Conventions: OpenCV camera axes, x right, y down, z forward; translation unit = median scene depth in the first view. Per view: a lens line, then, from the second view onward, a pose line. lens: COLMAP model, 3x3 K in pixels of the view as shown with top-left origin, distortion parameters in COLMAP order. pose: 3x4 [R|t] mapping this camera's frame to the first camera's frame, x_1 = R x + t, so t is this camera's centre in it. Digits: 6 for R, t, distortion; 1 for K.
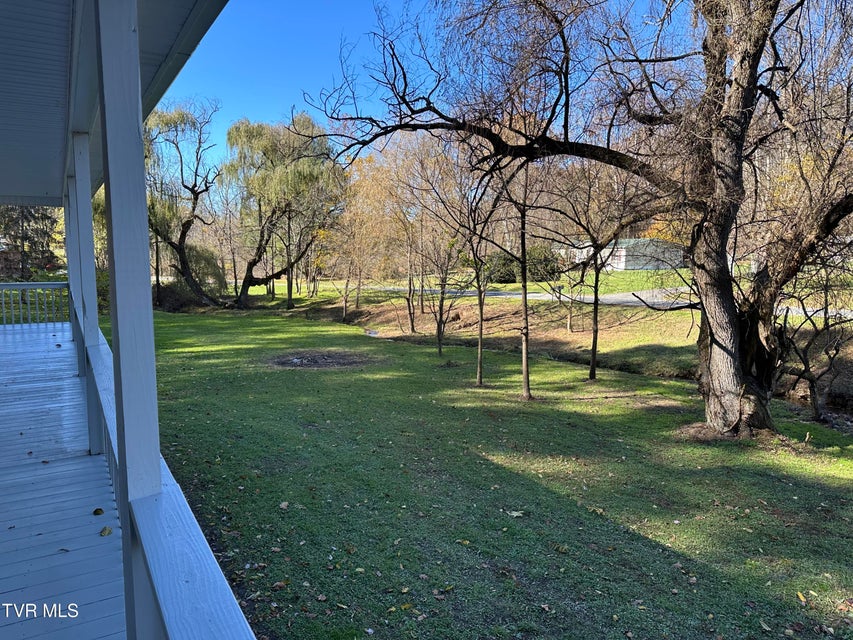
lens RADIAL K [[601.6, 0, 429.3], [0, 601.6, 316.0], [0, 0, 1]] dist [0.133543, -0.145564]
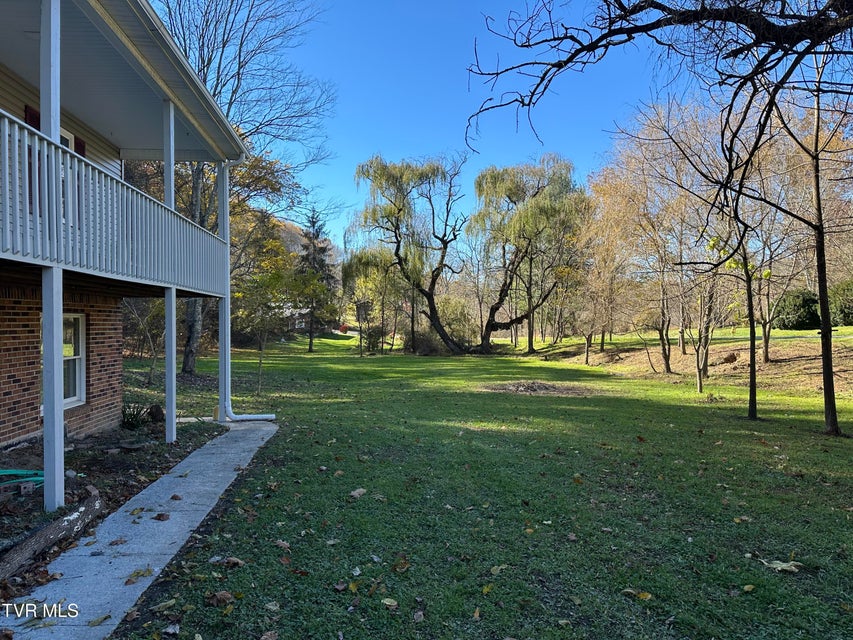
lens RADIAL K [[601.6, 0, 429.3], [0, 601.6, 316.0], [0, 0, 1]] dist [0.133543, -0.145564]
pose [[0.909350, -0.018557, -0.415619, 0.056886], [-0.029034, 0.993738, -0.107895, 0.113523], [0.415018, 0.110181, 0.903117, 0.258757]]
